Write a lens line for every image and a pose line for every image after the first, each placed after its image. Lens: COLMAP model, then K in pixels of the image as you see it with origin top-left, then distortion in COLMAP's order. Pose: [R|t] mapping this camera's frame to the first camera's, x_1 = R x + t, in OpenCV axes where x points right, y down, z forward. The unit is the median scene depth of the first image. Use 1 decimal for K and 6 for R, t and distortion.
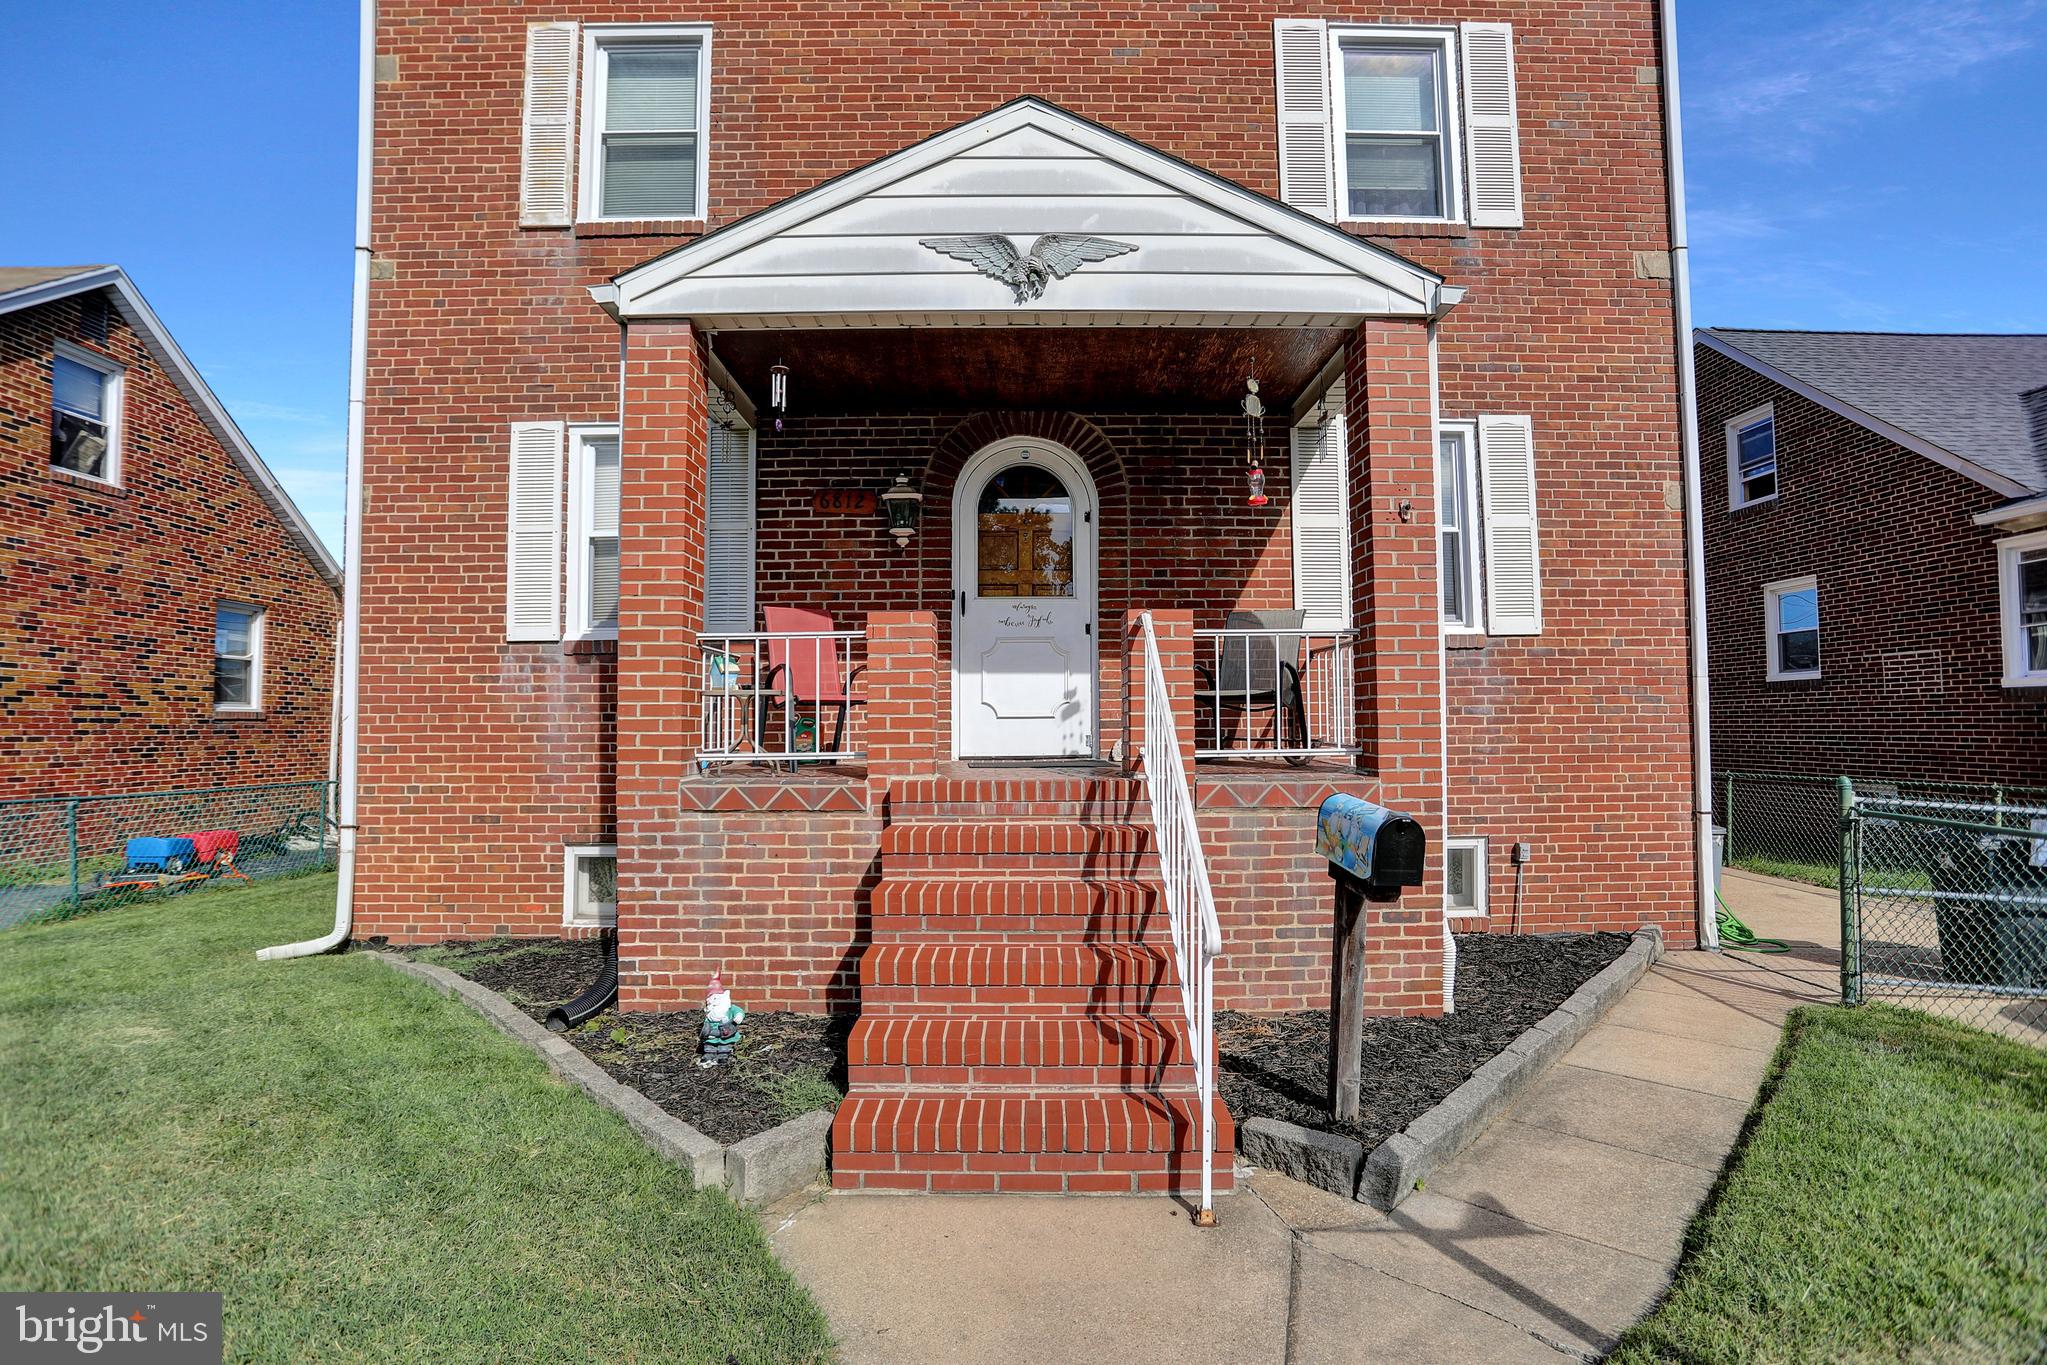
lens RADIAL K [[980.2, 0, 1023.5], [0, 980.2, 682.5], [0, 0, 1]] dist [-0.060582, 0.025088]
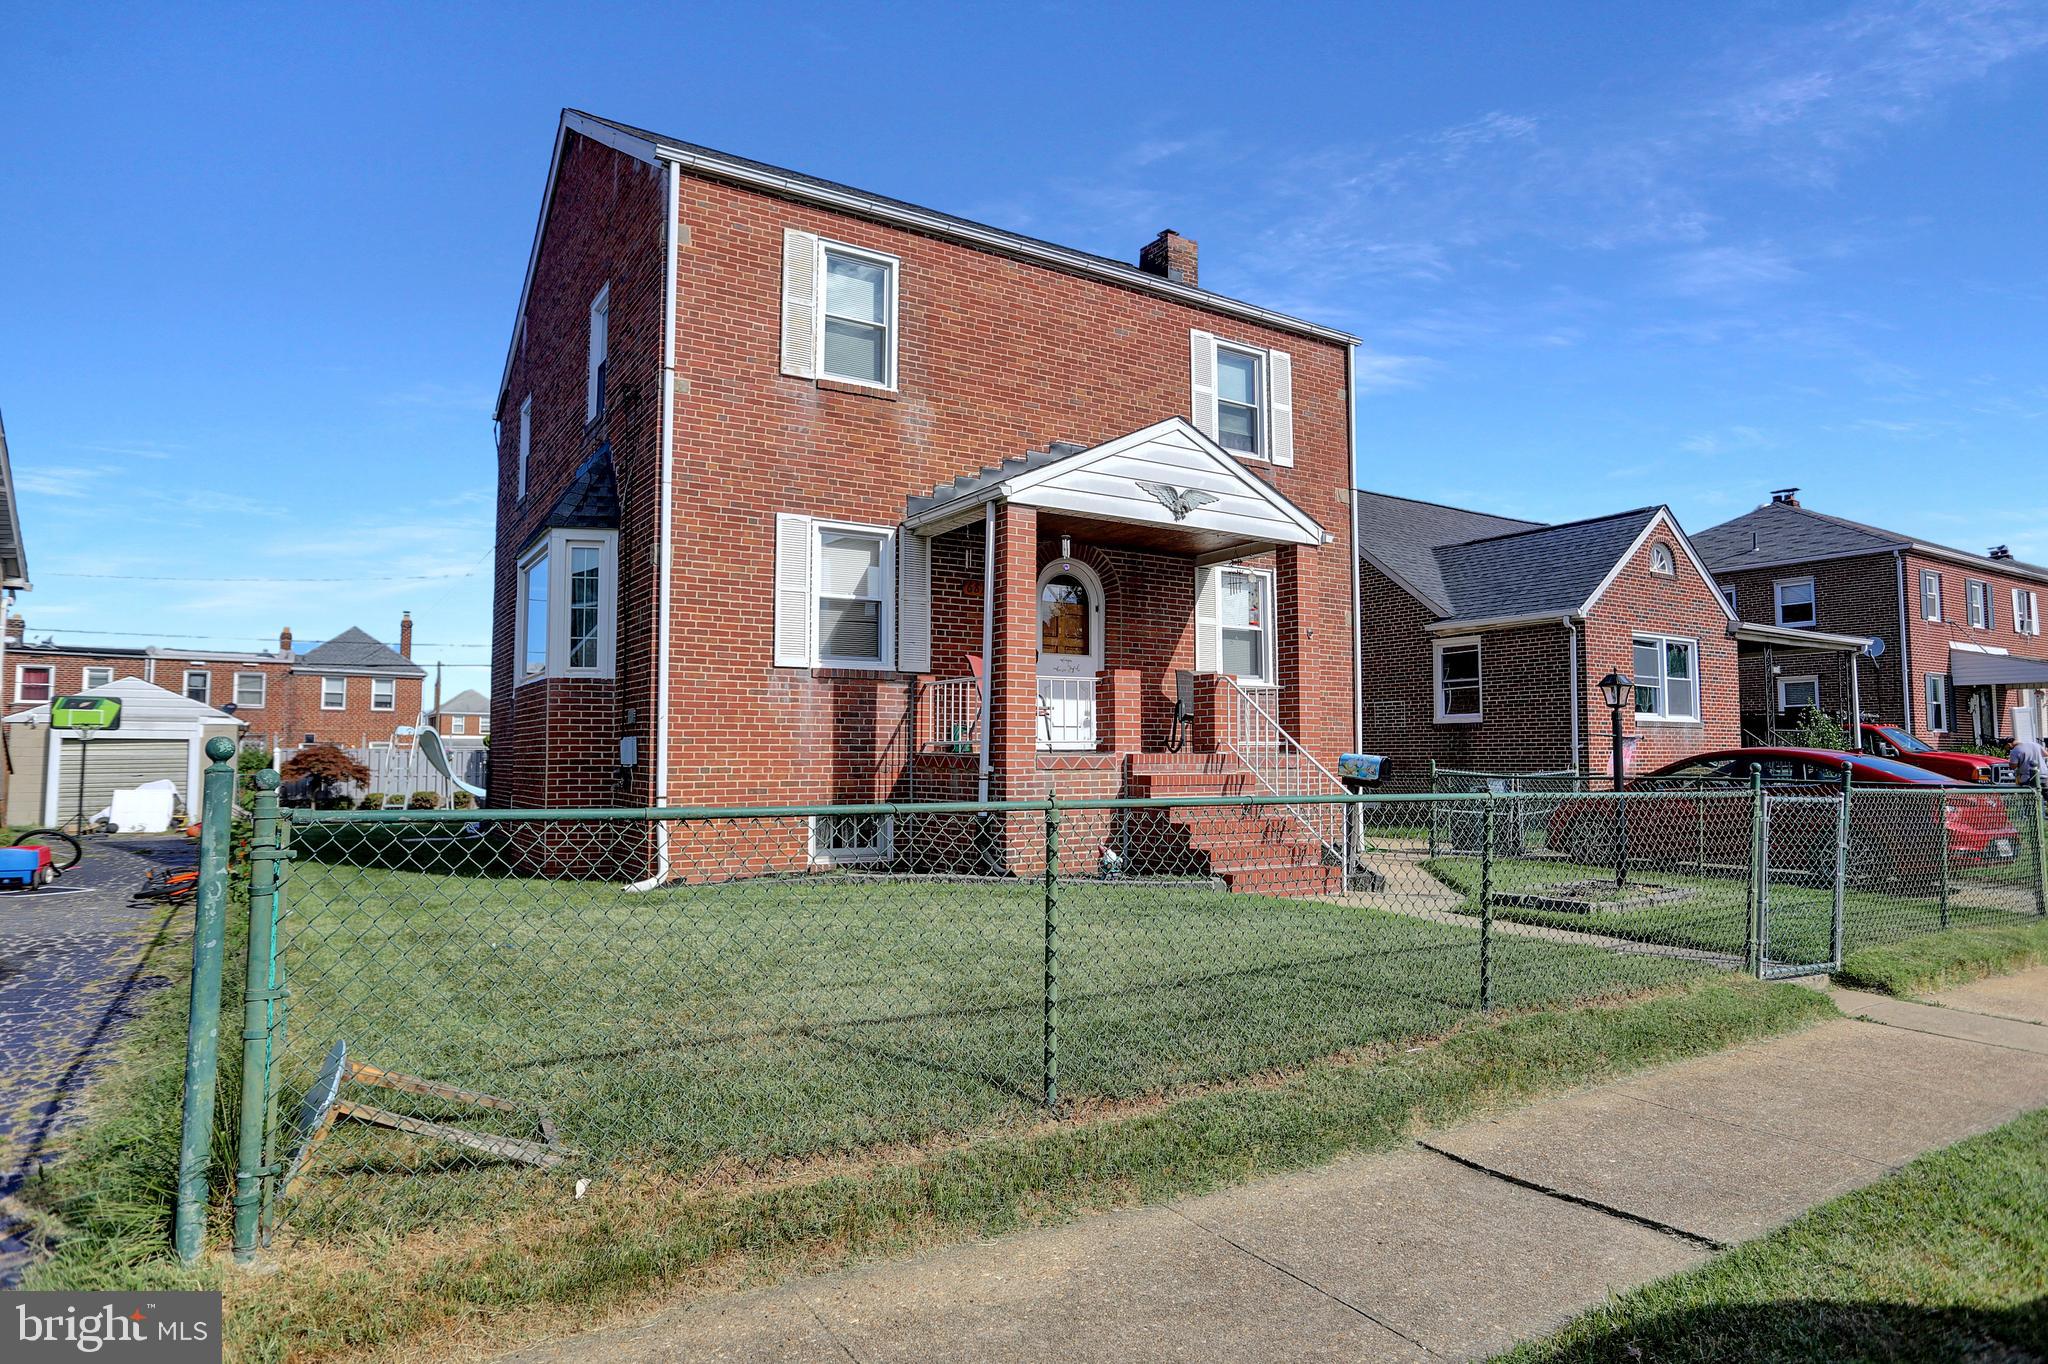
lens RADIAL K [[1185.3, 0, 1024.0], [0, 1185.3, 682.0], [0, 0, 1]] dist [-0.032341, 0.000625]
pose [[0.847442, 0.040139, 0.529369, -1.127324], [-0.028496, 0.999139, -0.030141, 0.022512], [-0.530123, 0.010458, 0.847856, -0.668100]]
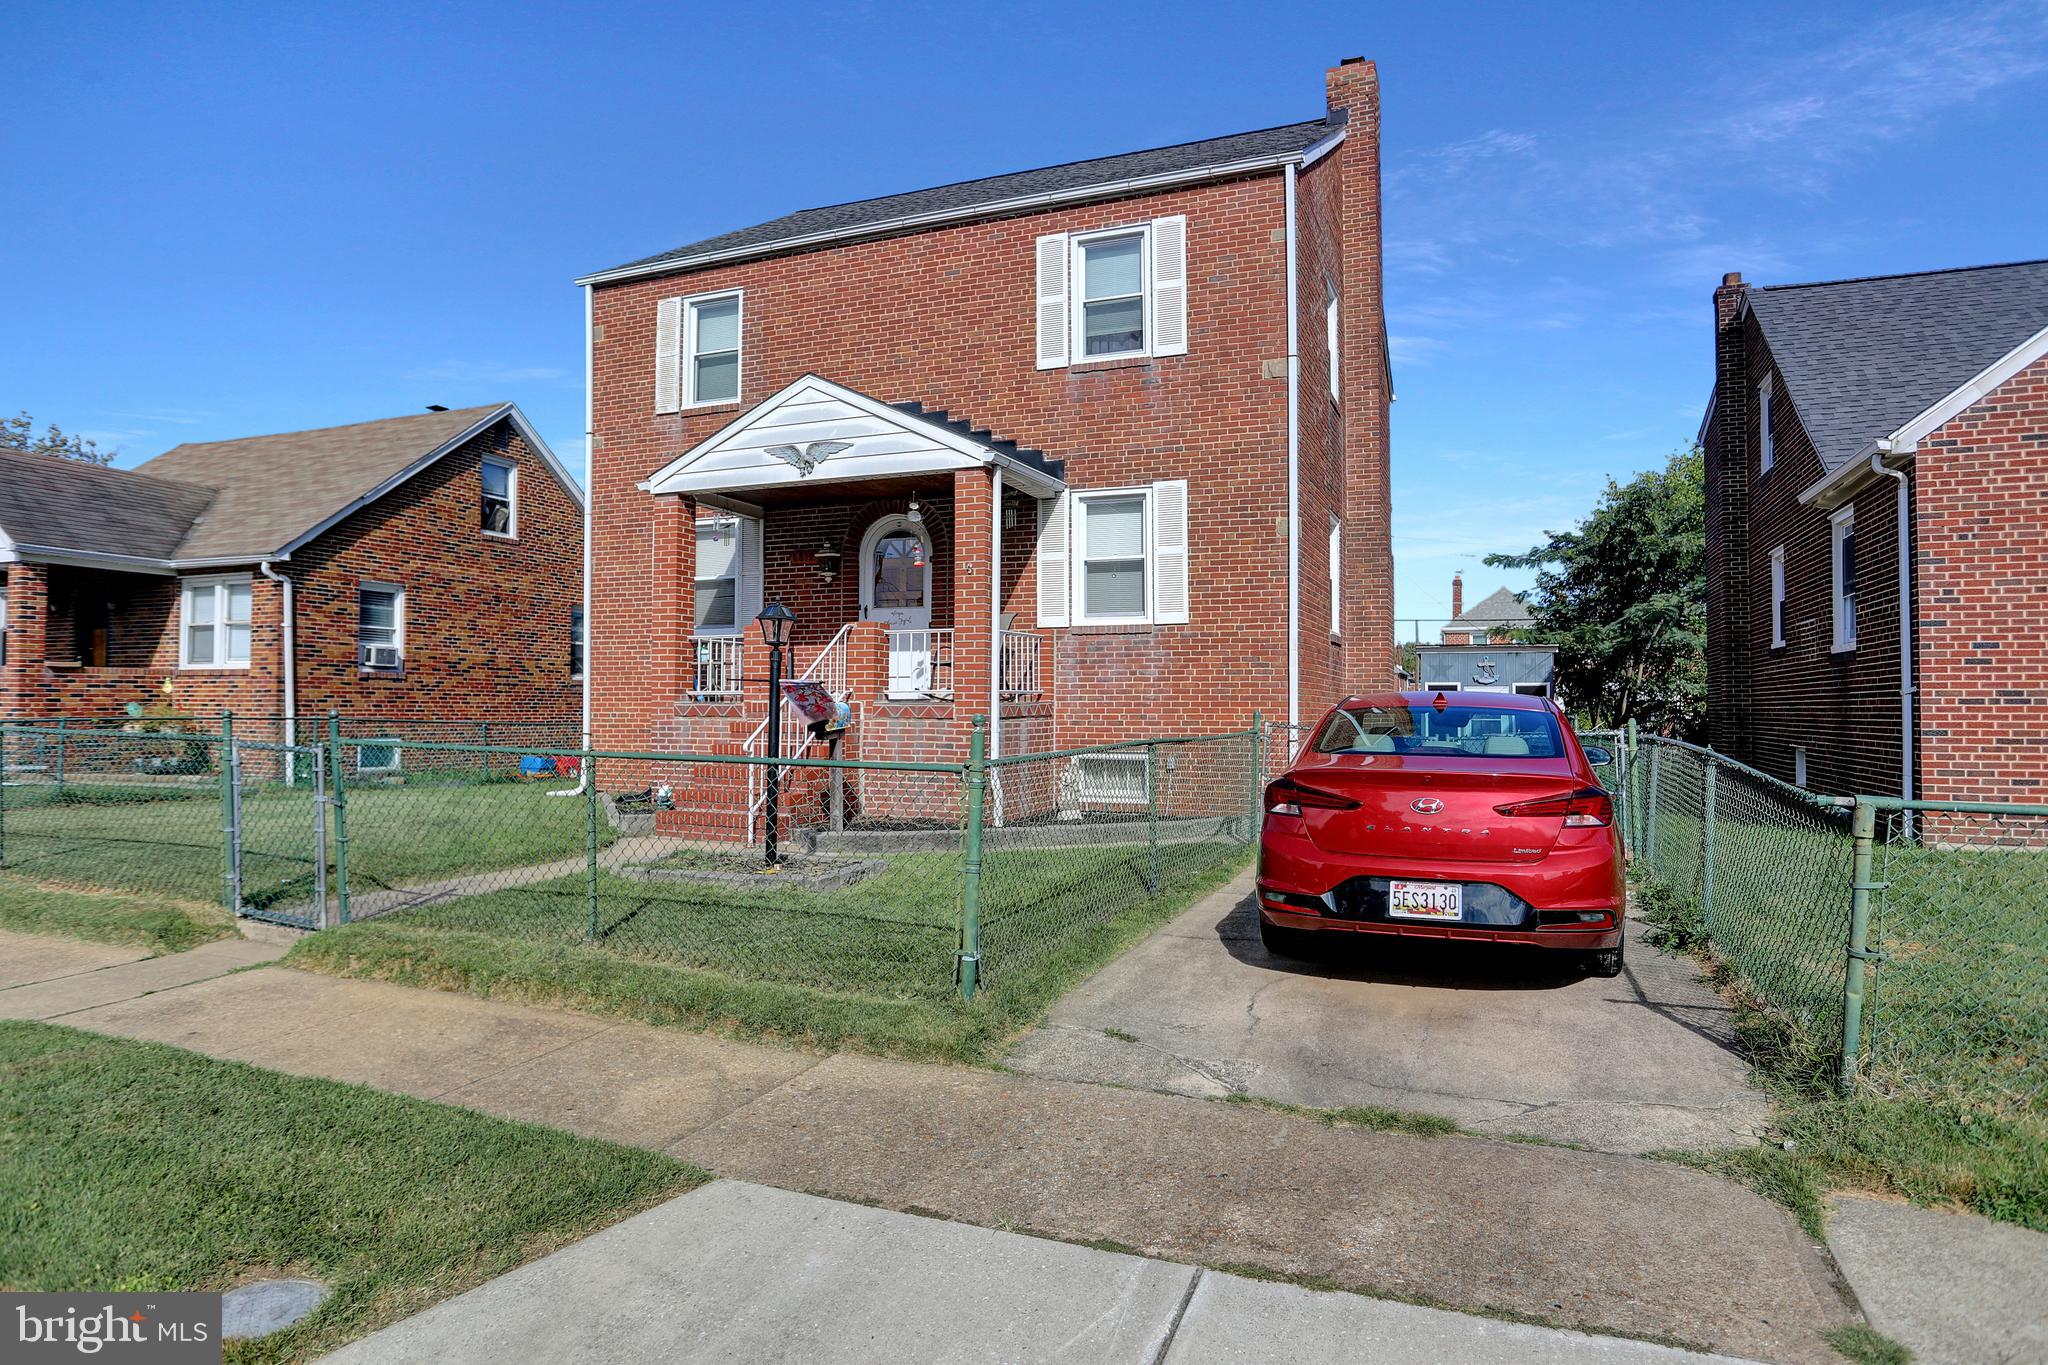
lens RADIAL K [[1185.3, 0, 1024.0], [0, 1185.3, 682.5], [0, 0, 1]] dist [-0.032341, 0.000625]
pose [[0.920863, 0.000303, -0.389887, 1.025936], [0.008552, 0.999743, 0.020975, 0.003060], [0.389793, -0.022649, 0.920624, -0.844085]]
